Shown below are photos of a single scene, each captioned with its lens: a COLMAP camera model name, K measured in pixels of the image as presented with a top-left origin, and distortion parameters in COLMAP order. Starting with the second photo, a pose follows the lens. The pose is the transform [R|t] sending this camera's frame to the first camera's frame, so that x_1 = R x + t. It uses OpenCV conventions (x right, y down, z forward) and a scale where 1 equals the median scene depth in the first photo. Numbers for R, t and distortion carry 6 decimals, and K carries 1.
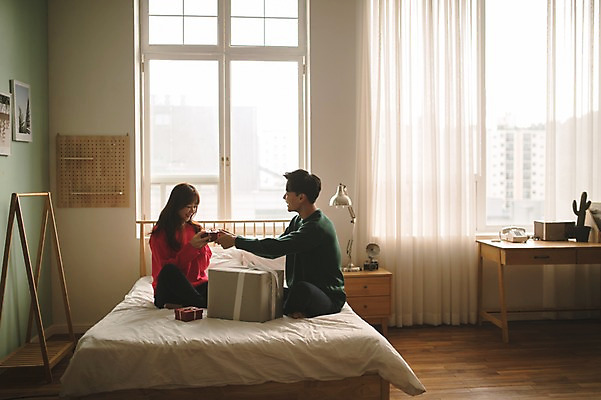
lens RADIAL K [[596.9, 0, 298.5], [0, 596.9, 199.9], [0, 0, 1]] dist [-0.021957, 0.000000]
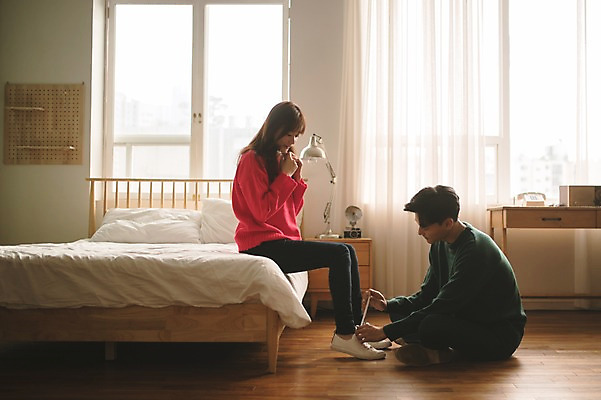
lens RADIAL K [[686.2, 0, 336.9], [0, 686.2, 210.7], [0, 0, 1]] dist [-0.013939, 0.000000]
pose [[0.994747, 0.008462, -0.102019, 0.198130], [-0.013349, 0.998791, -0.047320, 0.124866], [0.101495, 0.048434, 0.993656, 0.032375]]
